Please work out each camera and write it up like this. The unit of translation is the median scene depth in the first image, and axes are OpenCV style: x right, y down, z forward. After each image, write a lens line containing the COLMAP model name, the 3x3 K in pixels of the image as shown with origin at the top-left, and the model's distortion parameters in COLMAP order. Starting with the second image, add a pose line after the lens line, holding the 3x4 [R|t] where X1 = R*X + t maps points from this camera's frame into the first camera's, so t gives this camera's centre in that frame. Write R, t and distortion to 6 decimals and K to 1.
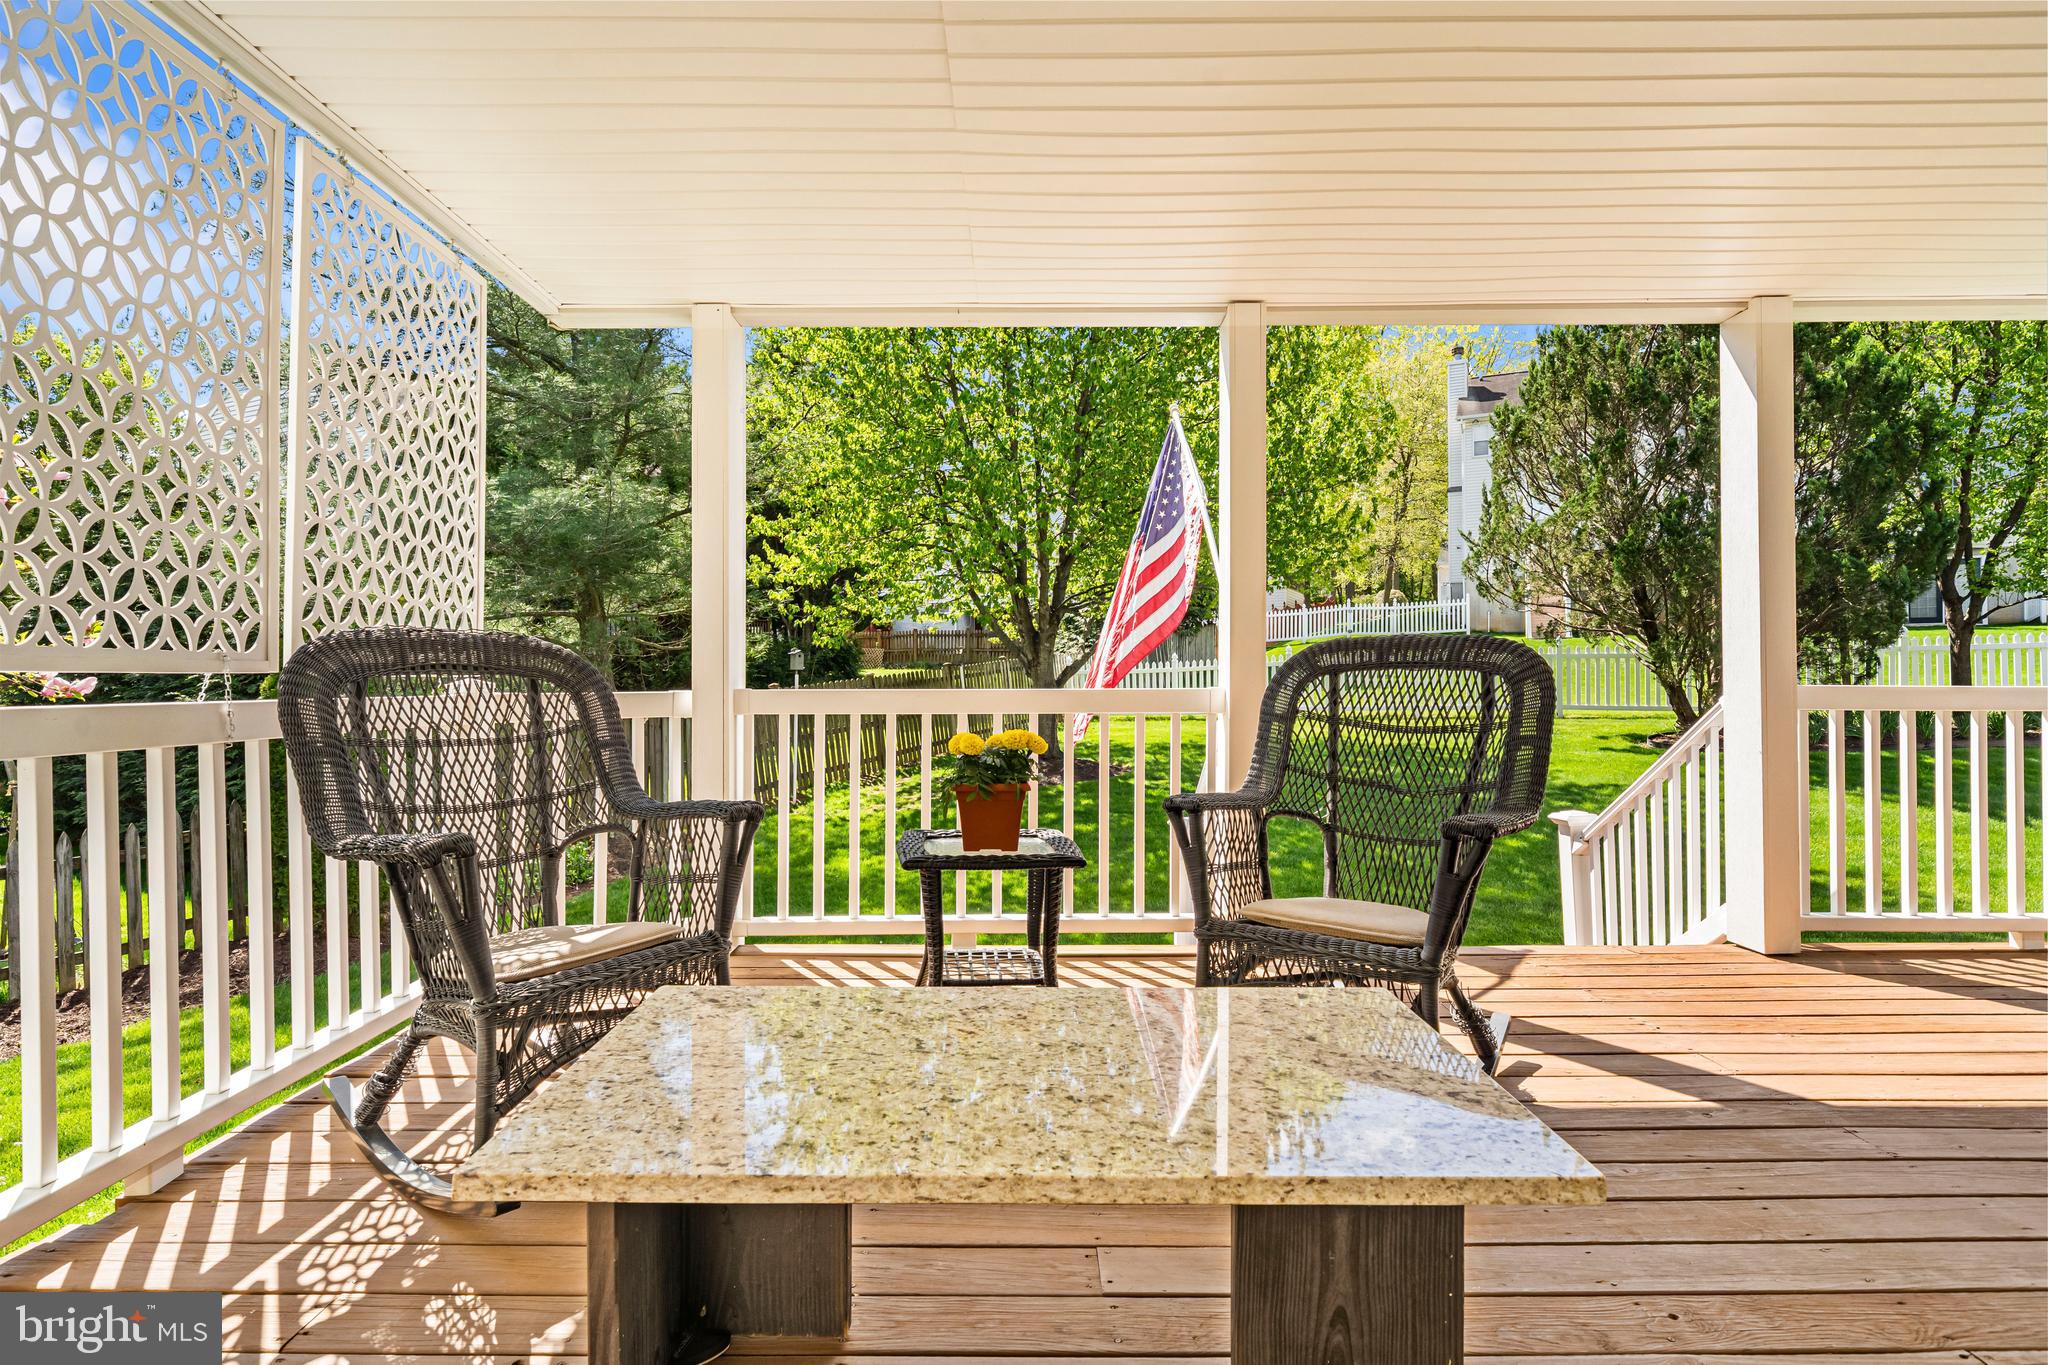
lens RADIAL K [[999.0, 0, 1027.3], [0, 999.0, 683.1], [0, 0, 1]] dist [0.001204, 0.000376]
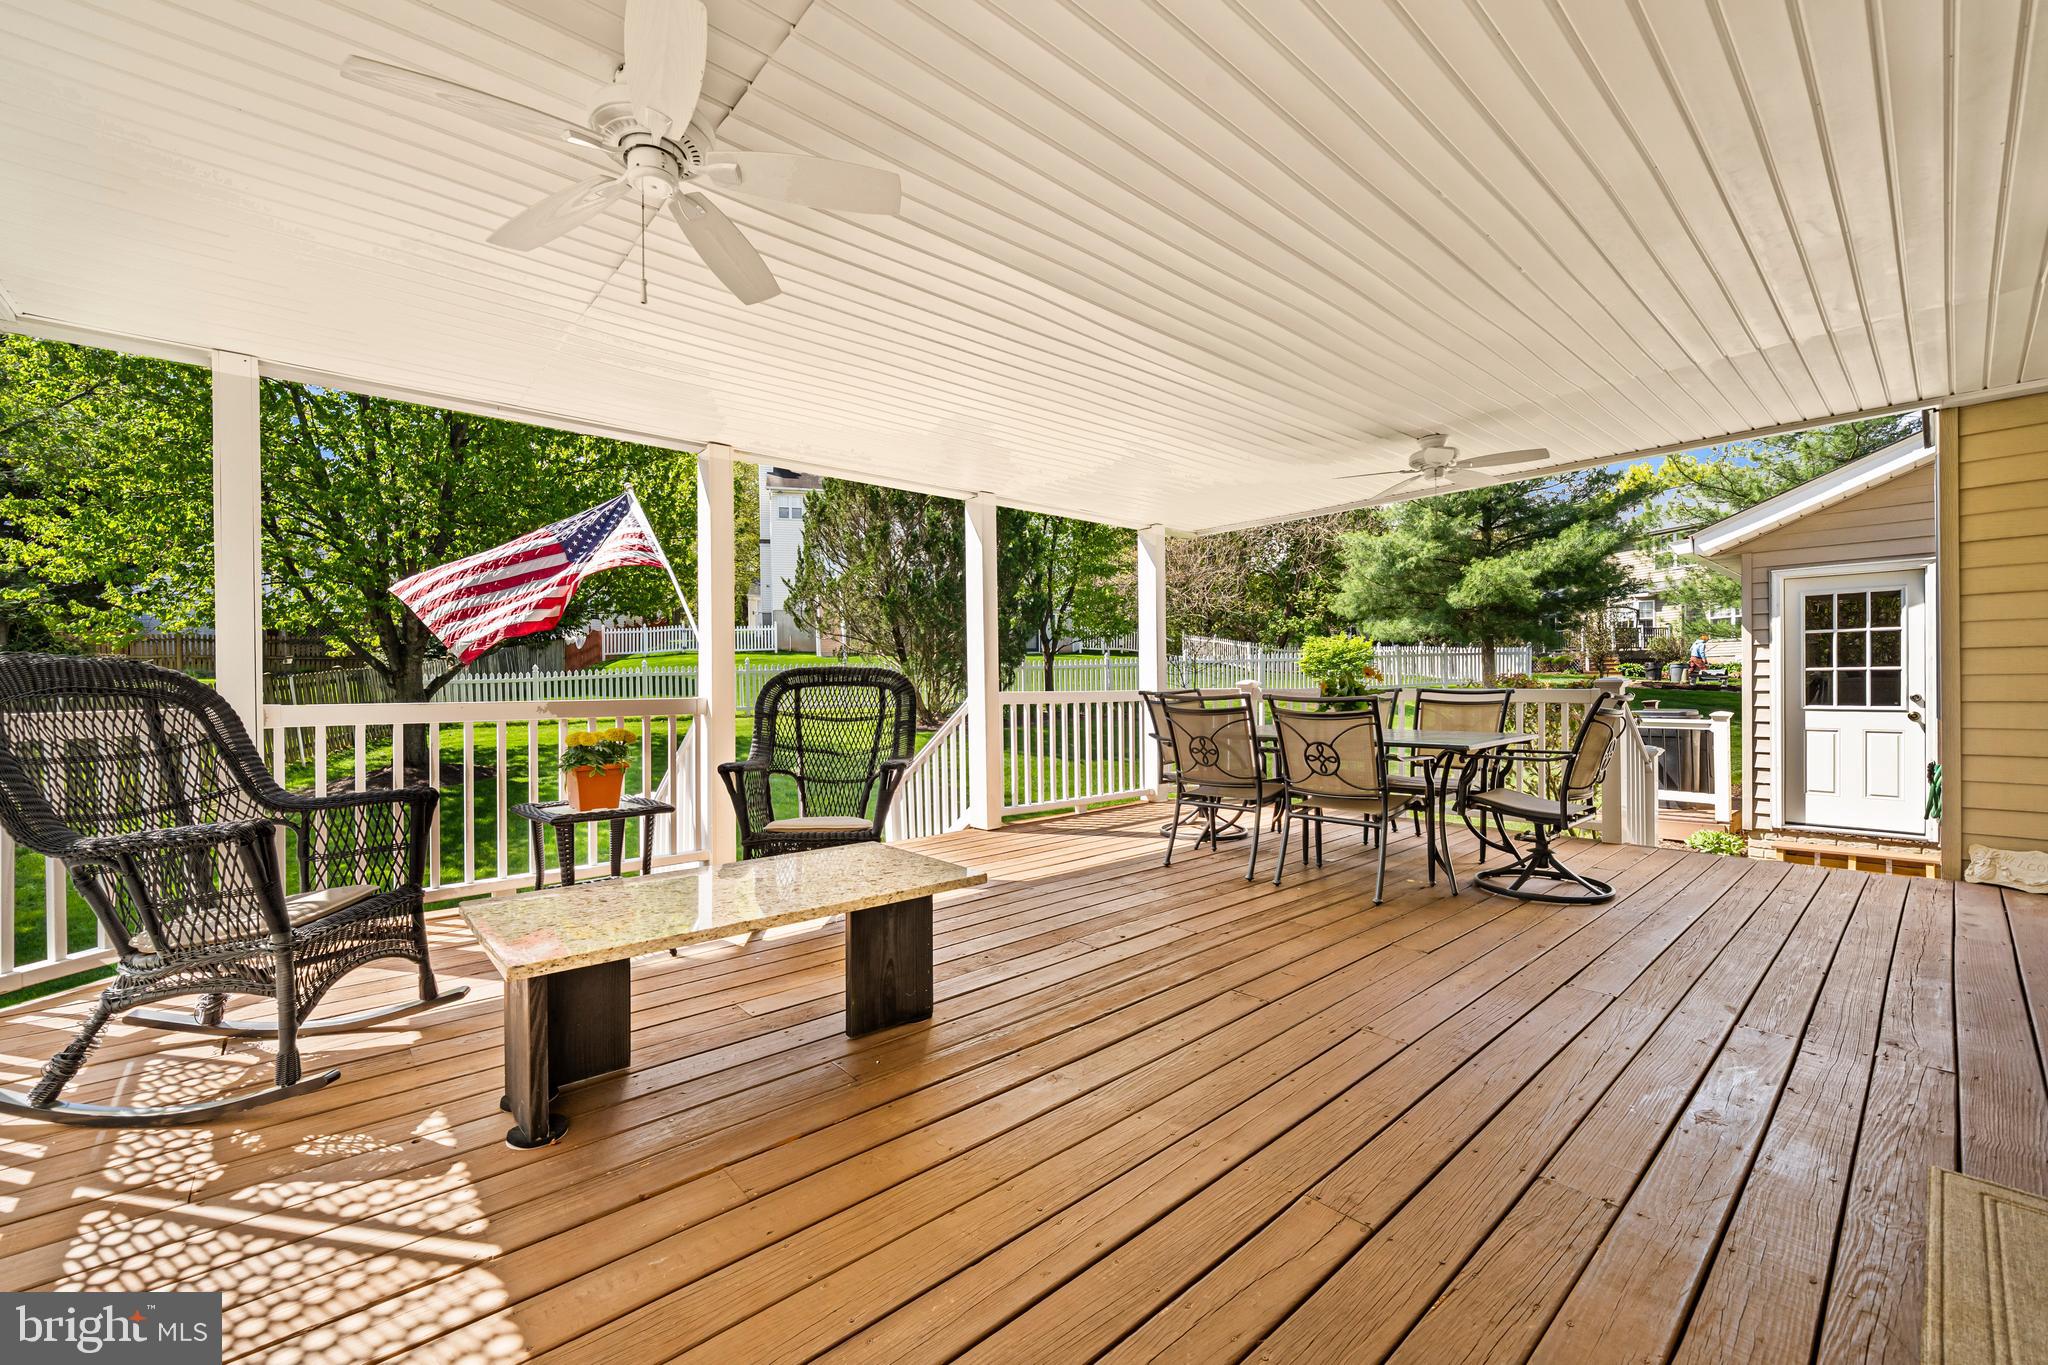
lens RADIAL K [[836.5, 0, 1023.2], [0, 836.5, 685.2], [0, 0, 1]] dist [-0.000840, -0.000132]
pose [[0.747031, -0.004644, 0.664773, -0.262493], [0.006896, 0.999976, -0.000763, -0.008747], [-0.664754, 0.005155, 0.747045, -0.238429]]
